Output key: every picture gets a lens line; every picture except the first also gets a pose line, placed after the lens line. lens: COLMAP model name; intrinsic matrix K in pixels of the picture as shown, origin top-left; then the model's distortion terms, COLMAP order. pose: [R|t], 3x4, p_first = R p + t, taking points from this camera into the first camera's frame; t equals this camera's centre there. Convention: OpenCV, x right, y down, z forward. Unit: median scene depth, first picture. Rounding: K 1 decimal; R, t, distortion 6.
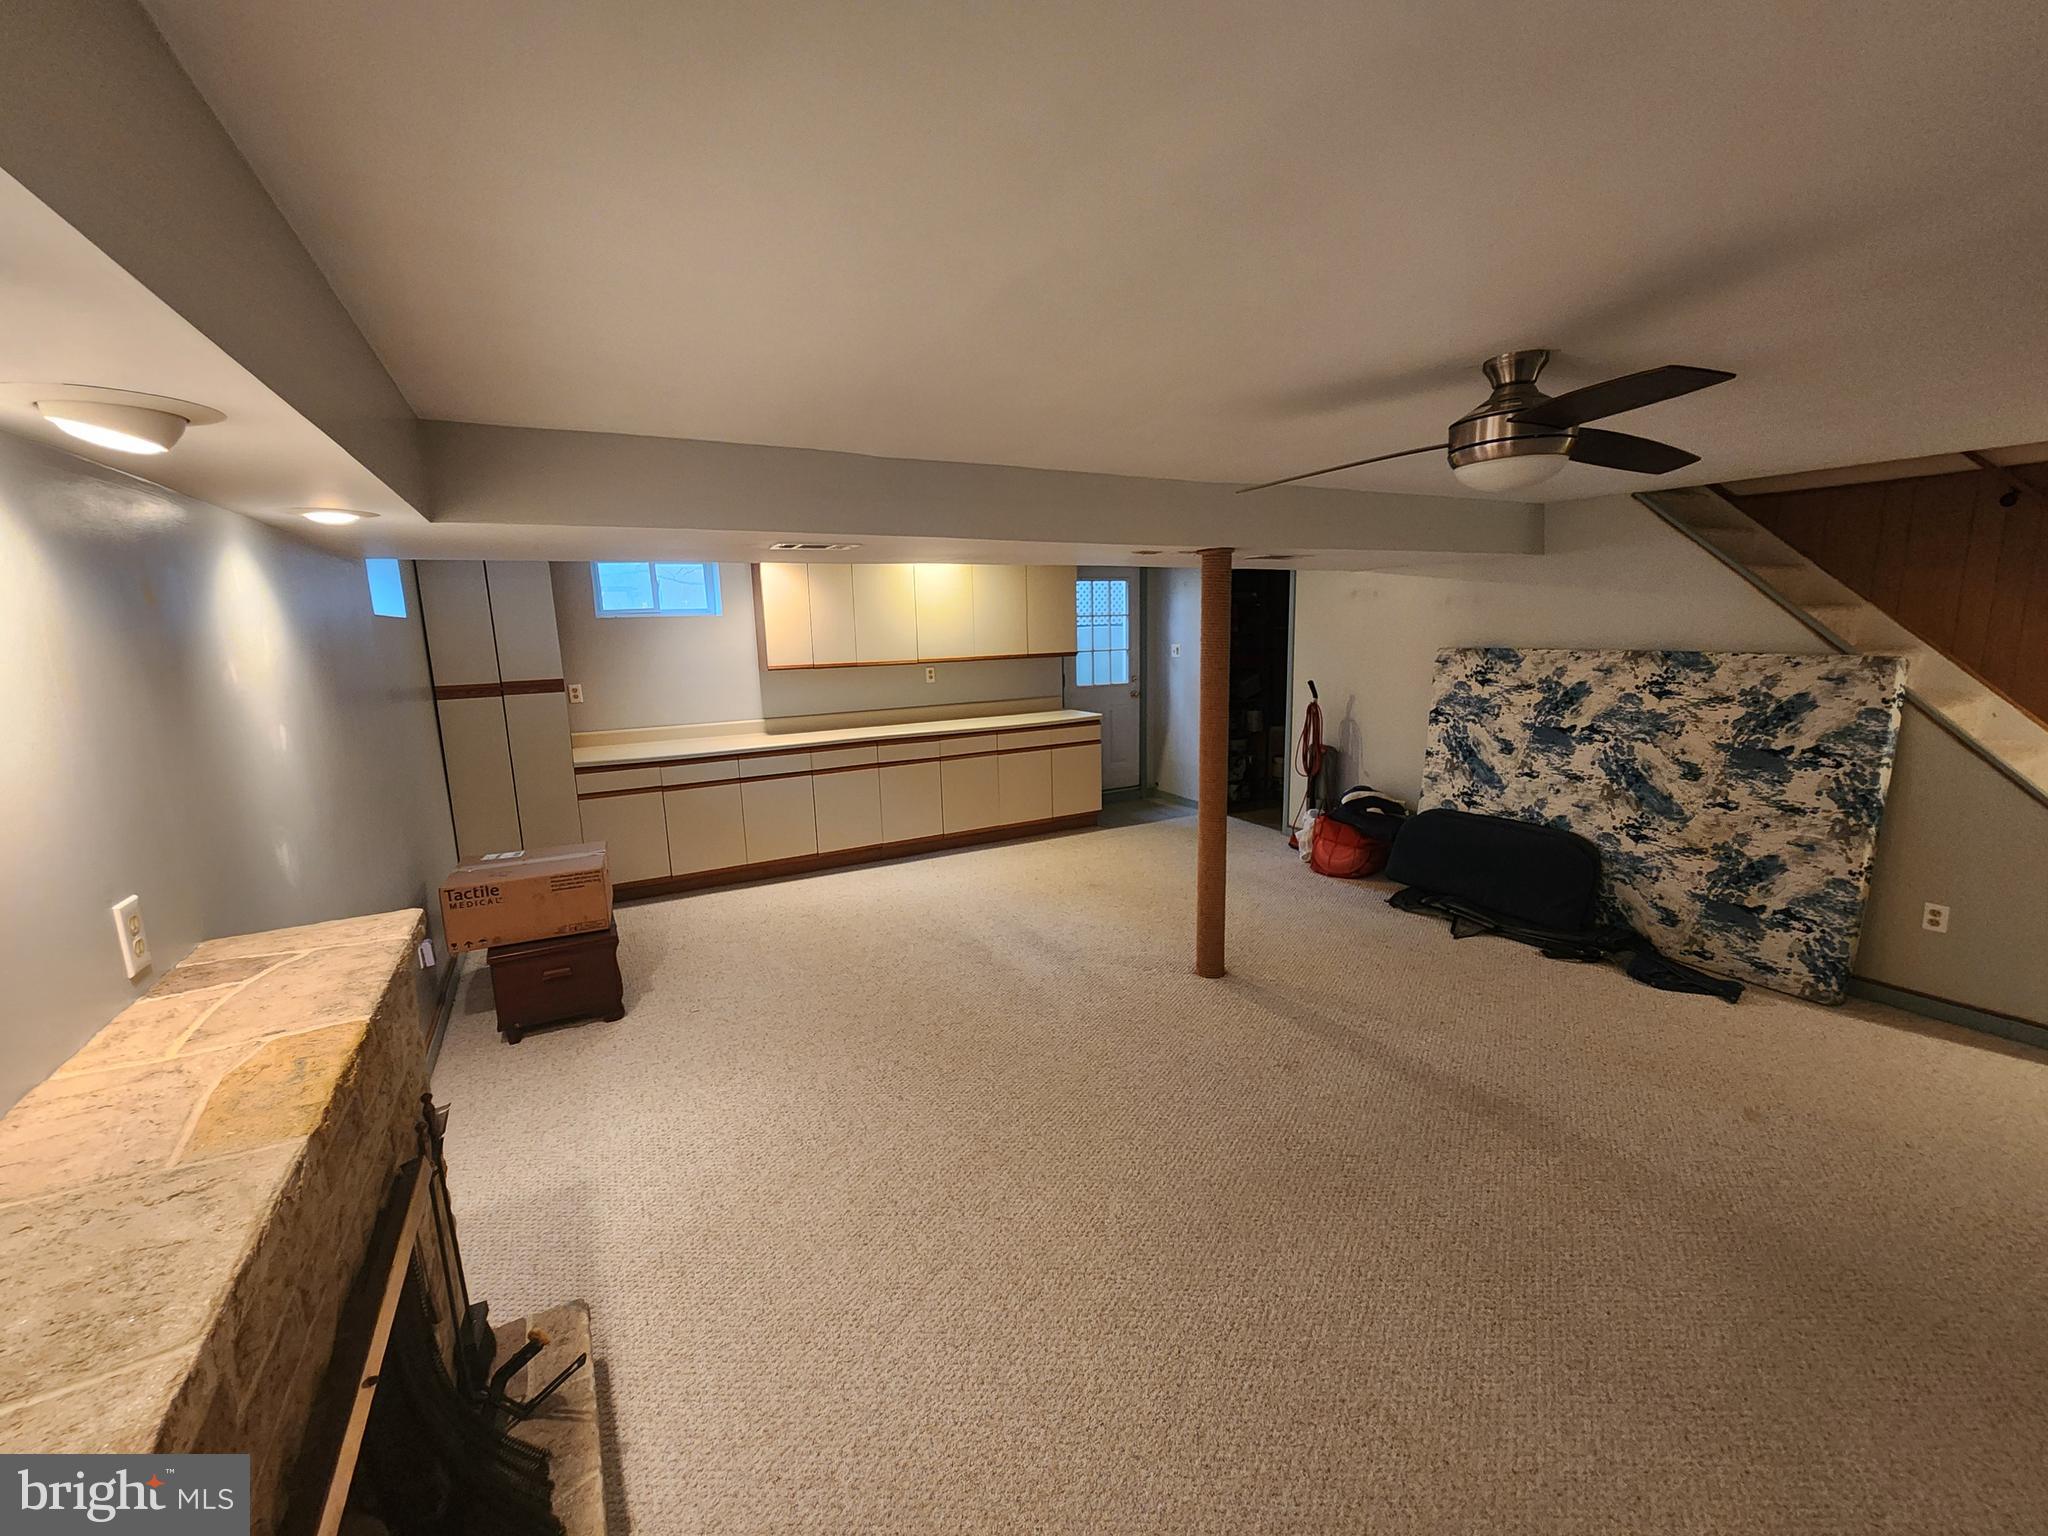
lens RADIAL K [[834.9, 0, 1023.2], [0, 834.9, 778.9], [0, 0, 1]] dist [0.002653, 0.000112]
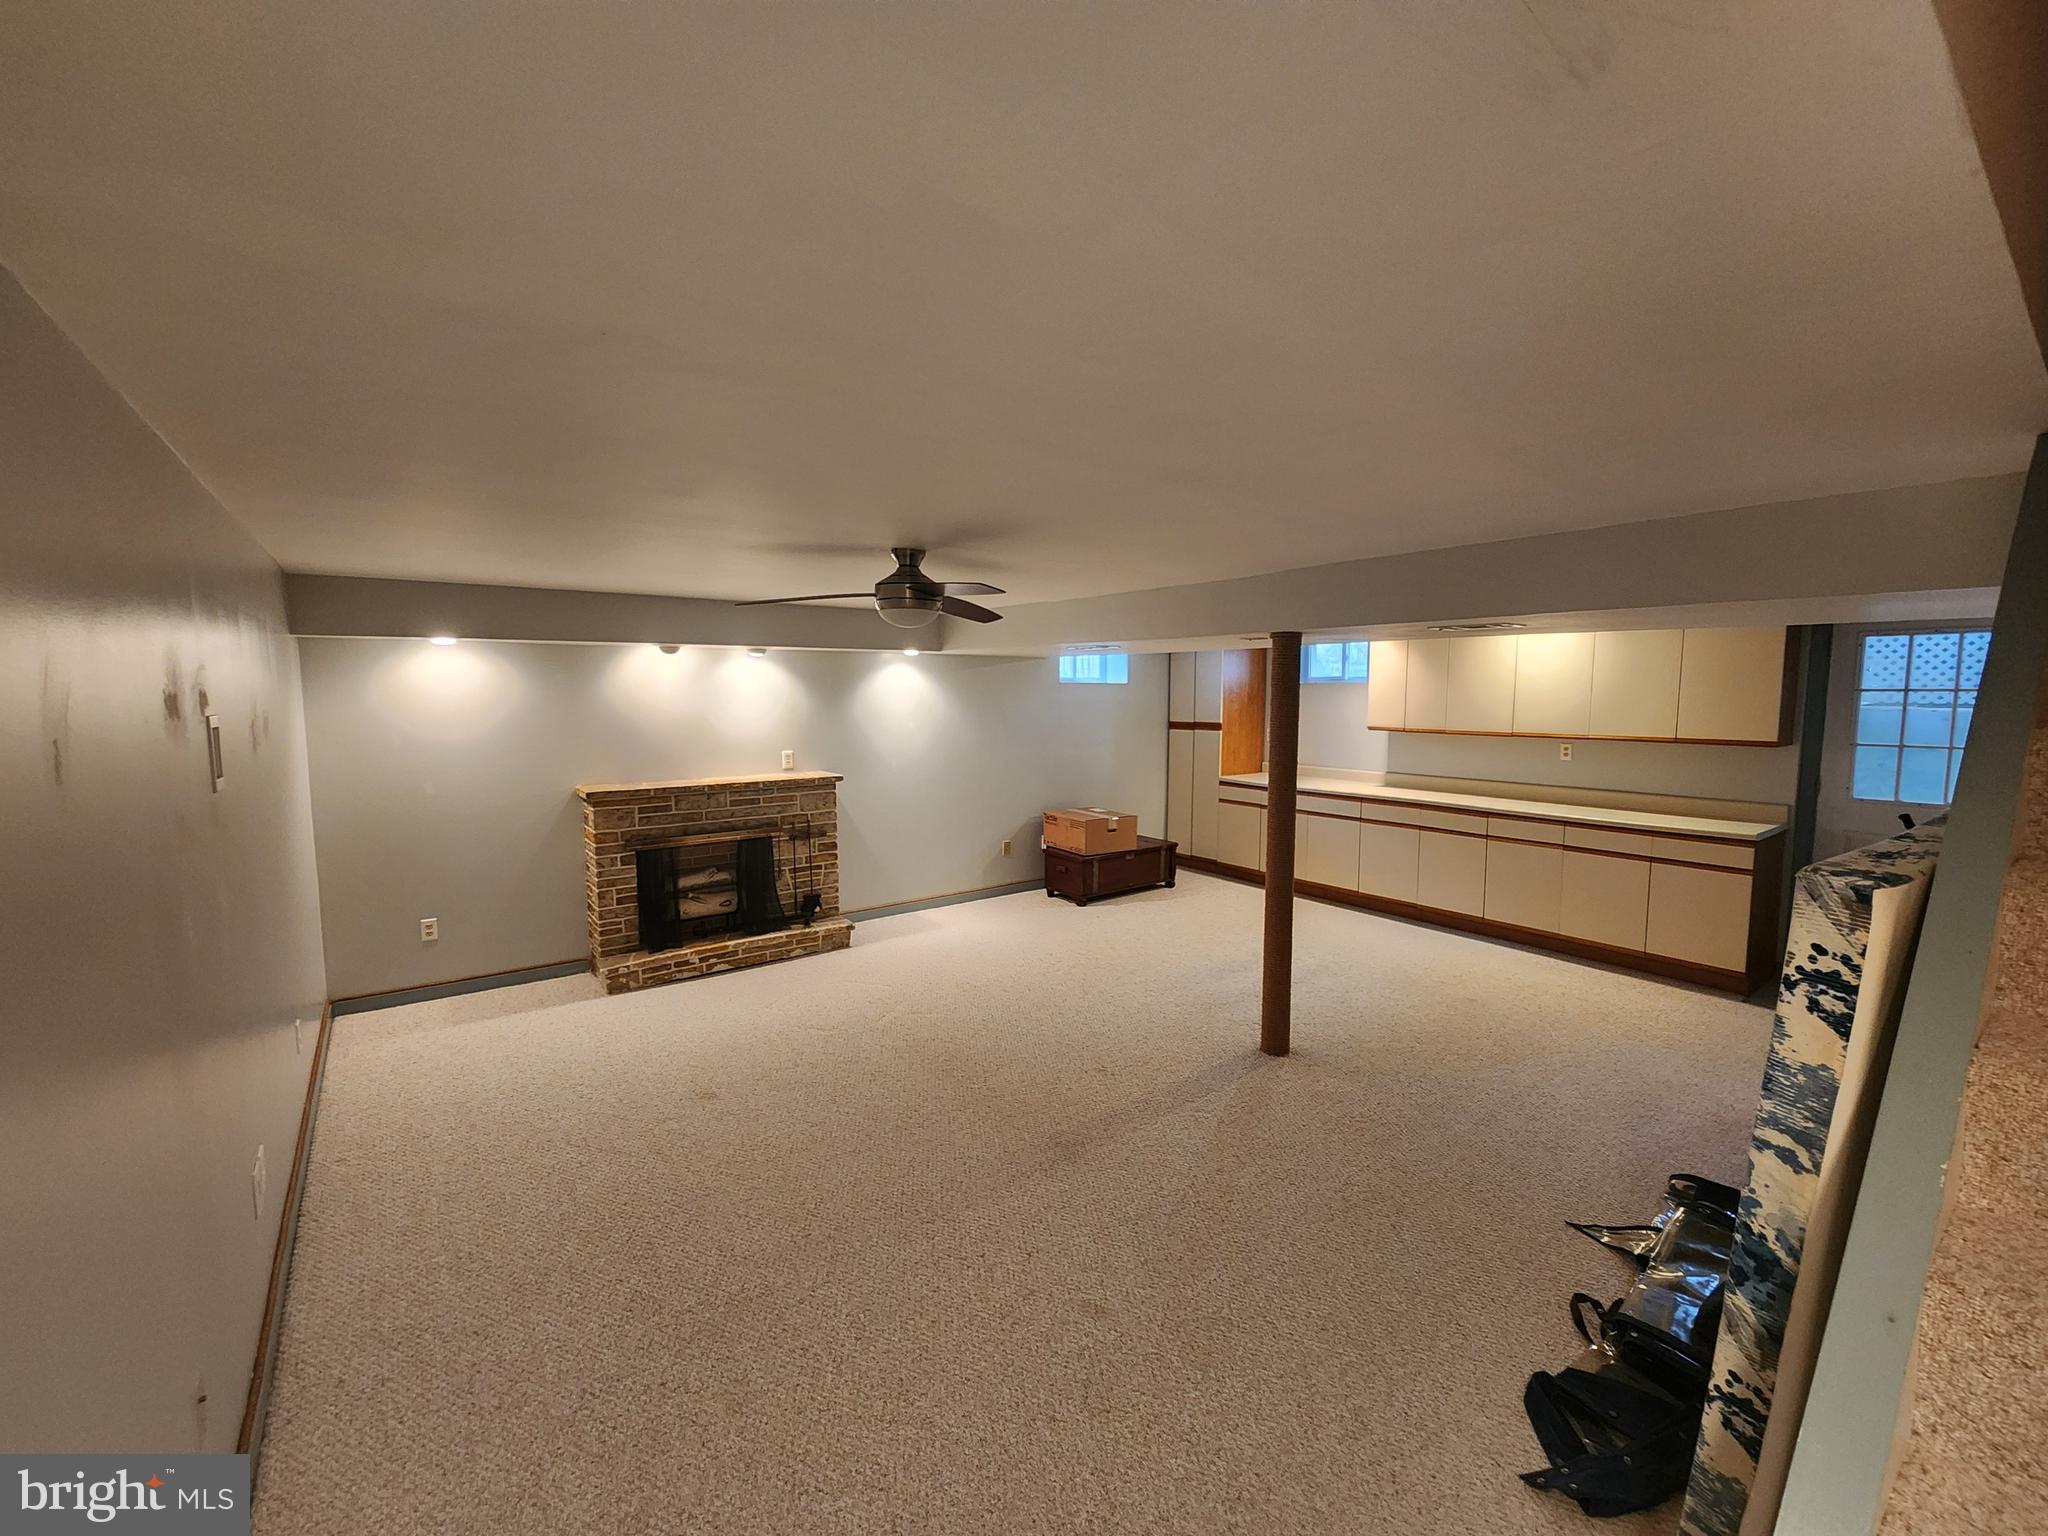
lens RADIAL K [[824.7, 0, 1023.1], [0, 824.7, 759.8], [0, 0, 1]] dist [-0.001081, -0.000058]
pose [[0.163446, 0.112508, -0.980116, 0.717861], [-0.188602, 0.978716, 0.080896, -0.085995], [0.968357, 0.171630, 0.181186, 0.304251]]
